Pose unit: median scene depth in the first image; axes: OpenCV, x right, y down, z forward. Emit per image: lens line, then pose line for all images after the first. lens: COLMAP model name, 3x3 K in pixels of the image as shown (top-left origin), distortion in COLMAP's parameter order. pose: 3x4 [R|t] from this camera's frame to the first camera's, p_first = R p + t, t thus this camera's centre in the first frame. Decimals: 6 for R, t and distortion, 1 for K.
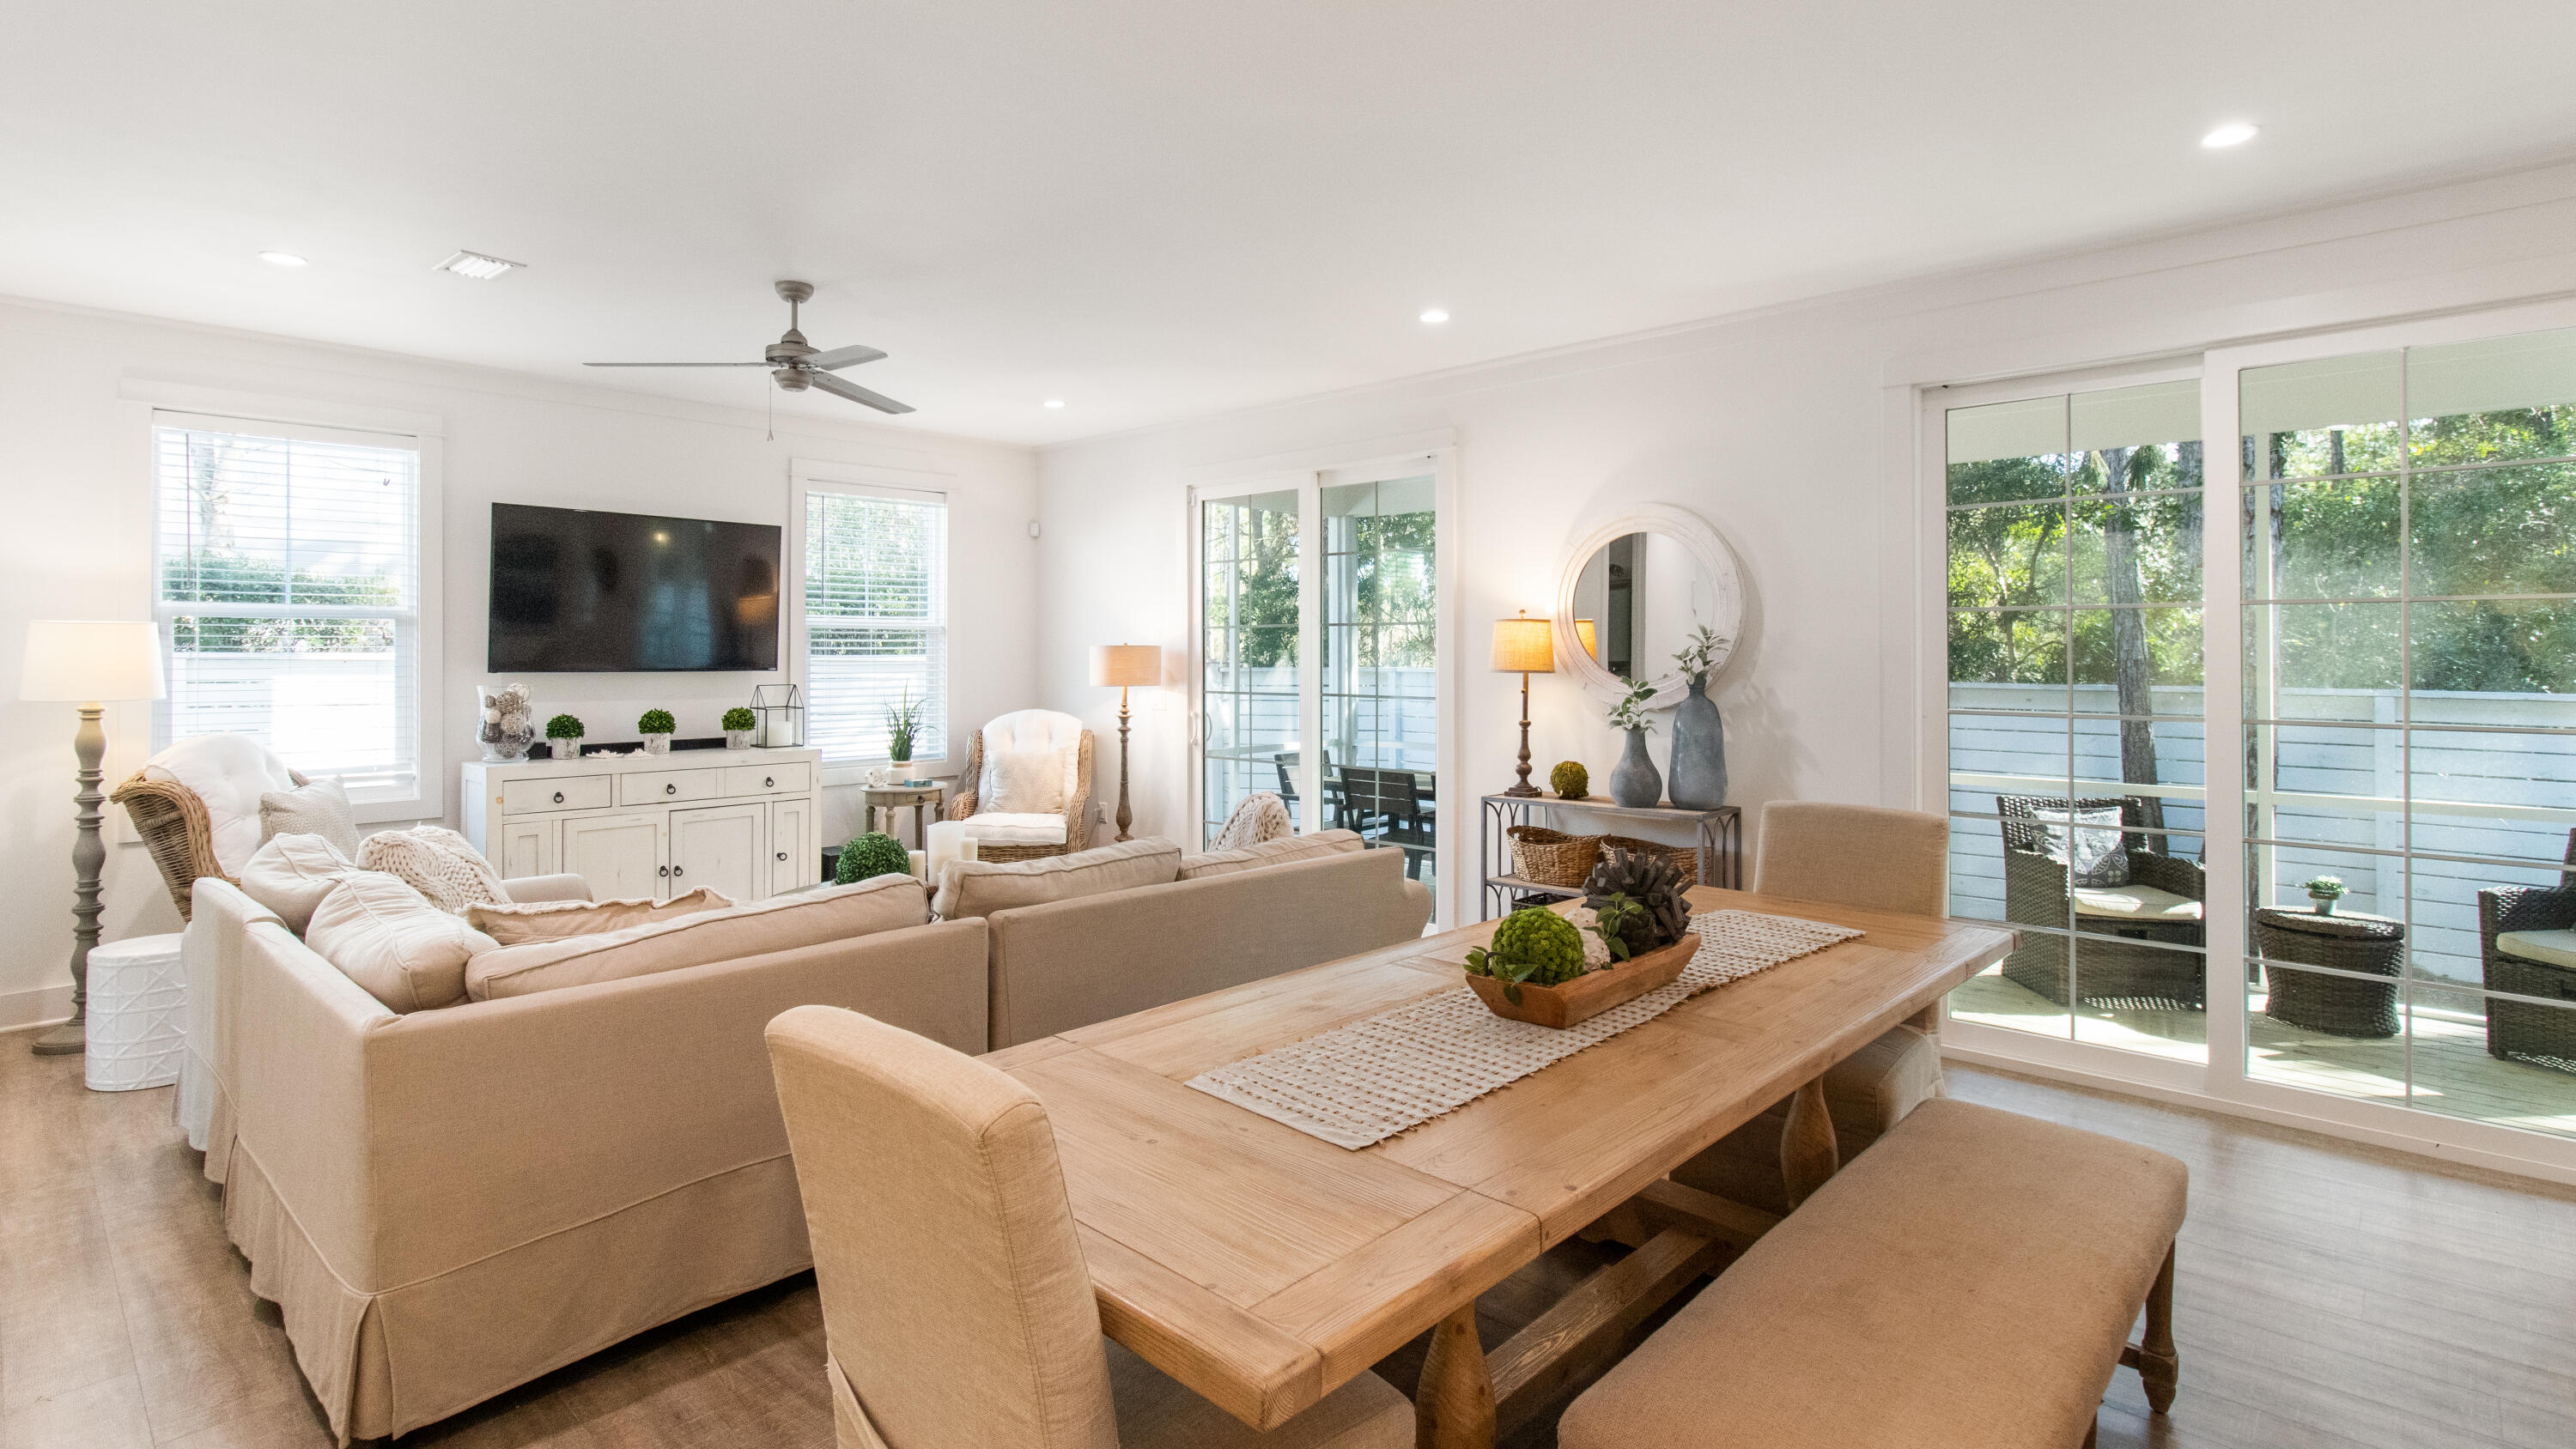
lens RADIAL K [[1248.8, 0, 1291.5], [0, 1248.8, 648.7], [0, 0, 1]] dist [-0.000562, -0.000362]
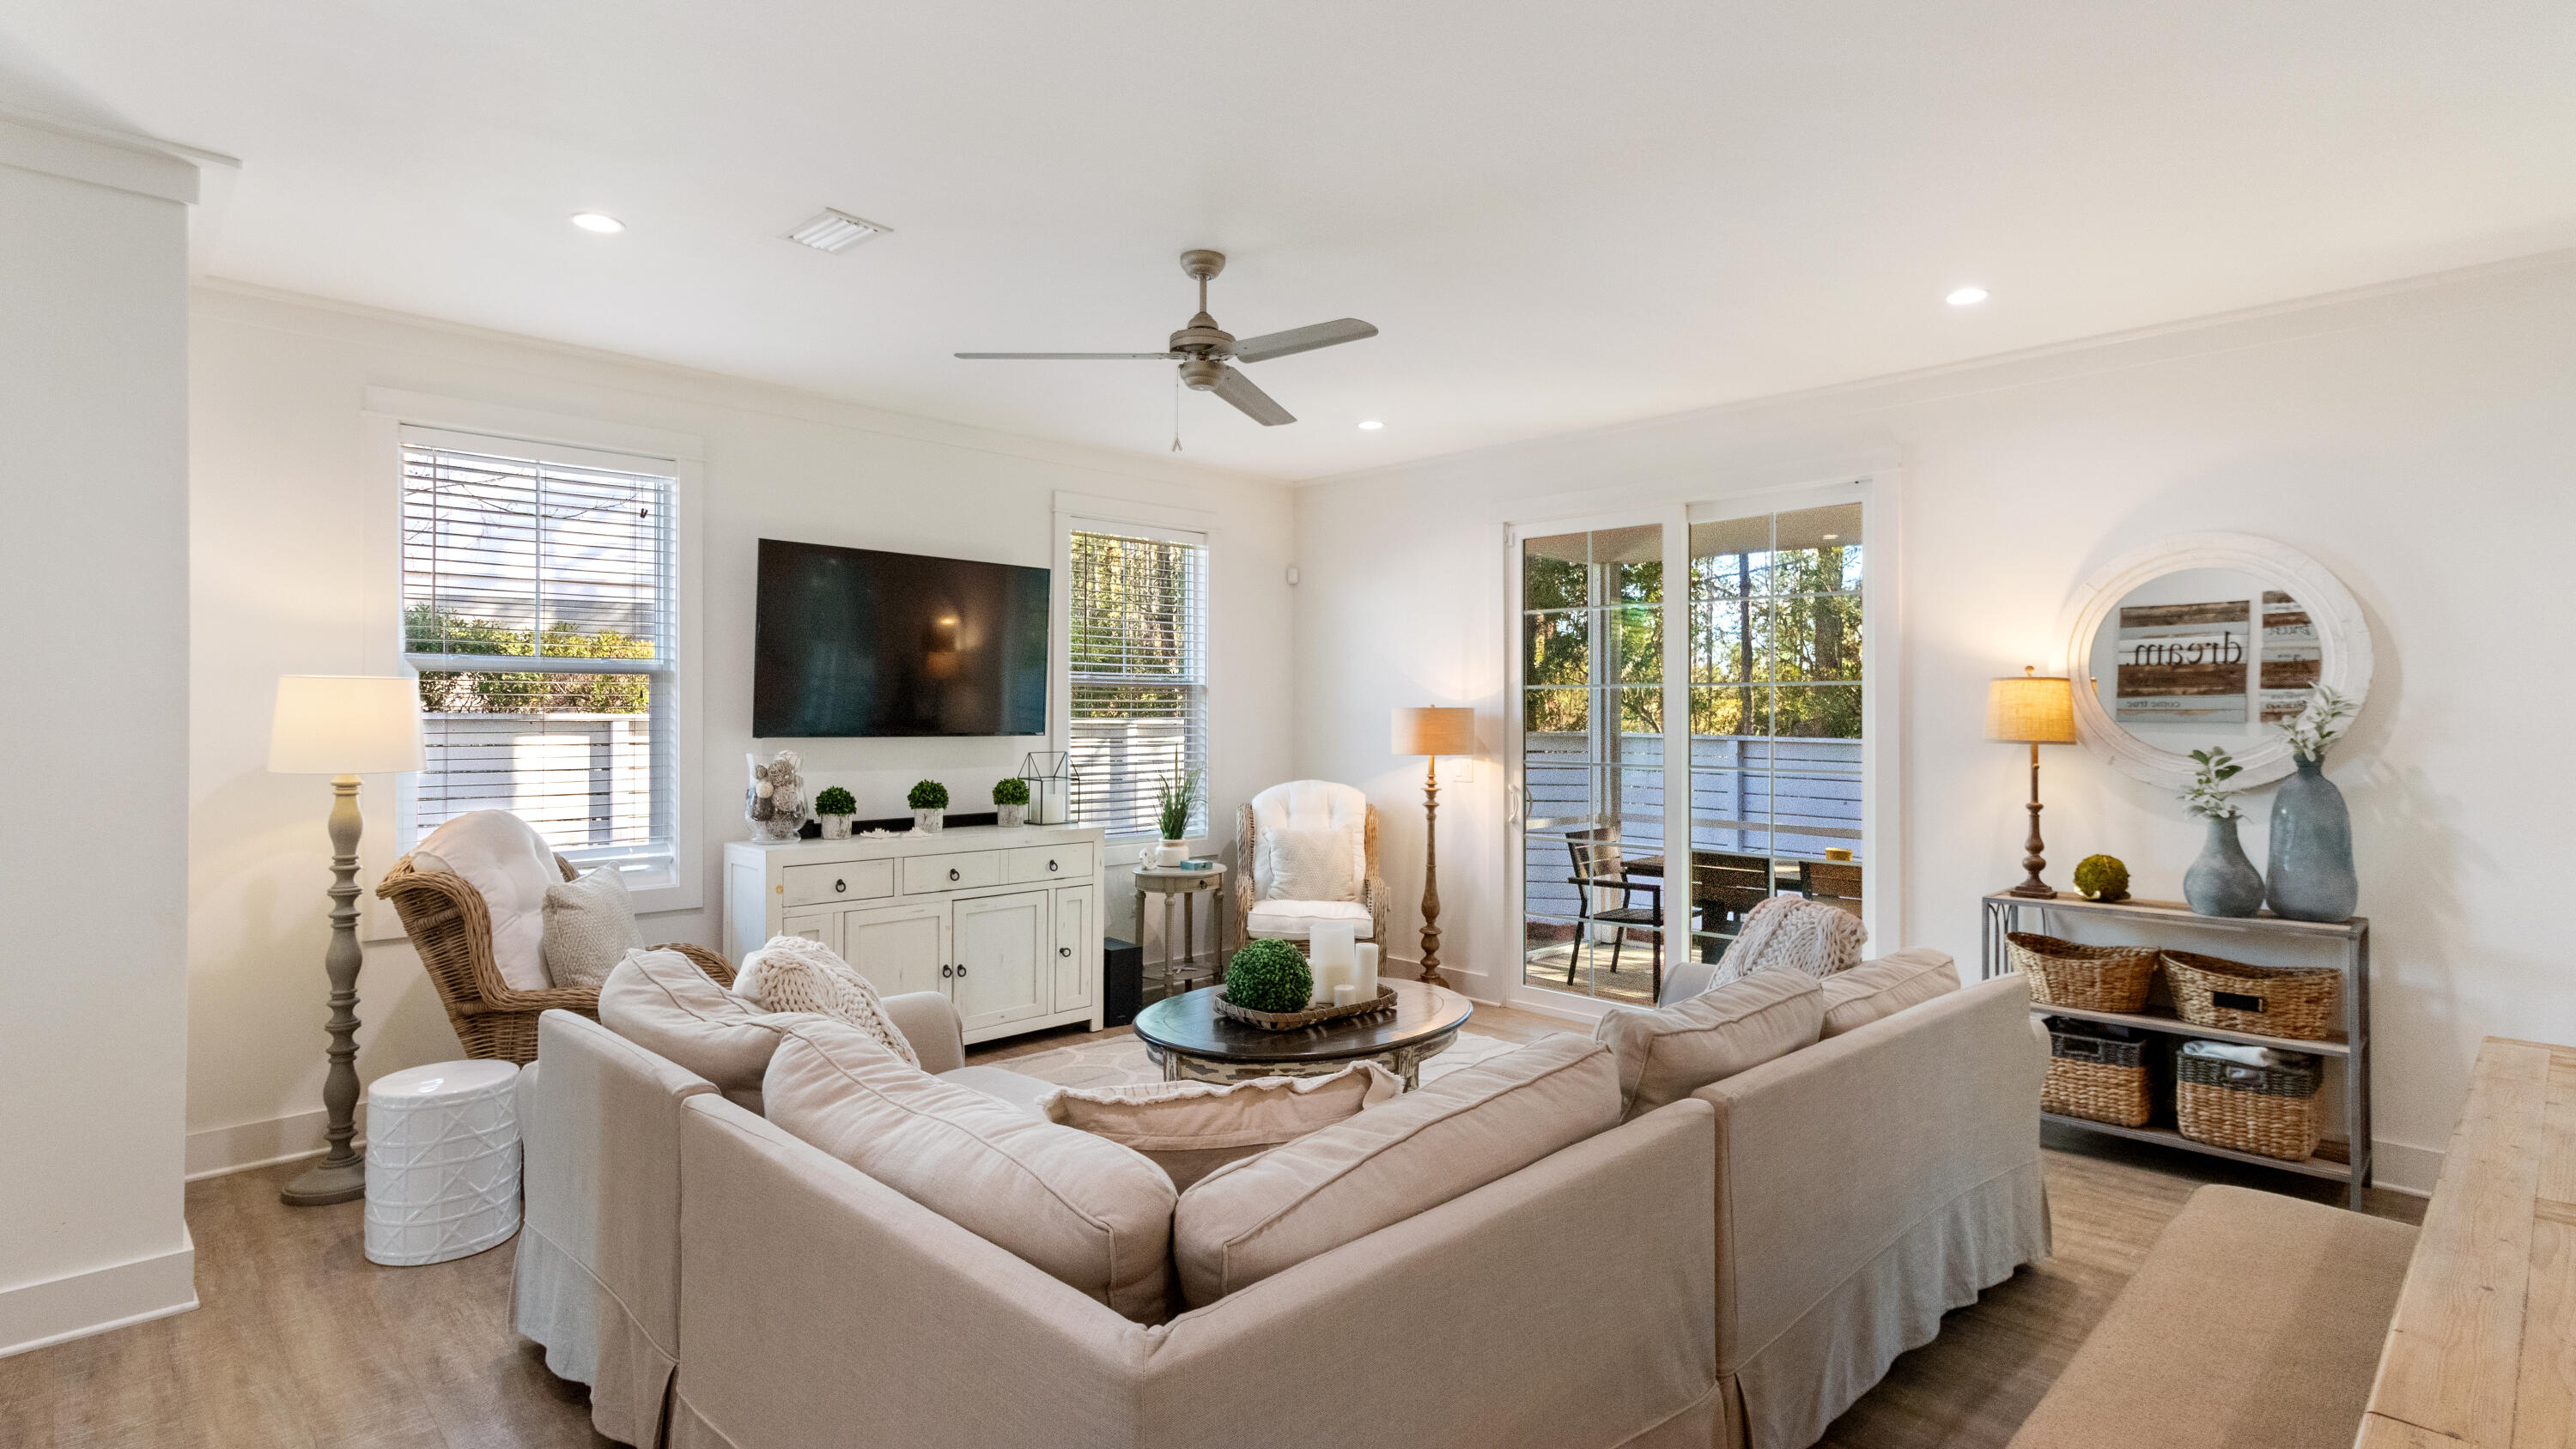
lens RADIAL K [[1261.1, 0, 1283.2], [0, 1261.1, 713.1], [0, 0, 1]] dist [0.000683, 0.000333]
pose [[0.999172, 0.003521, -0.040531, -0.266977], [-0.003358, 0.999986, 0.004076, -0.002394], [0.040545, -0.003936, 0.999170, 0.166849]]
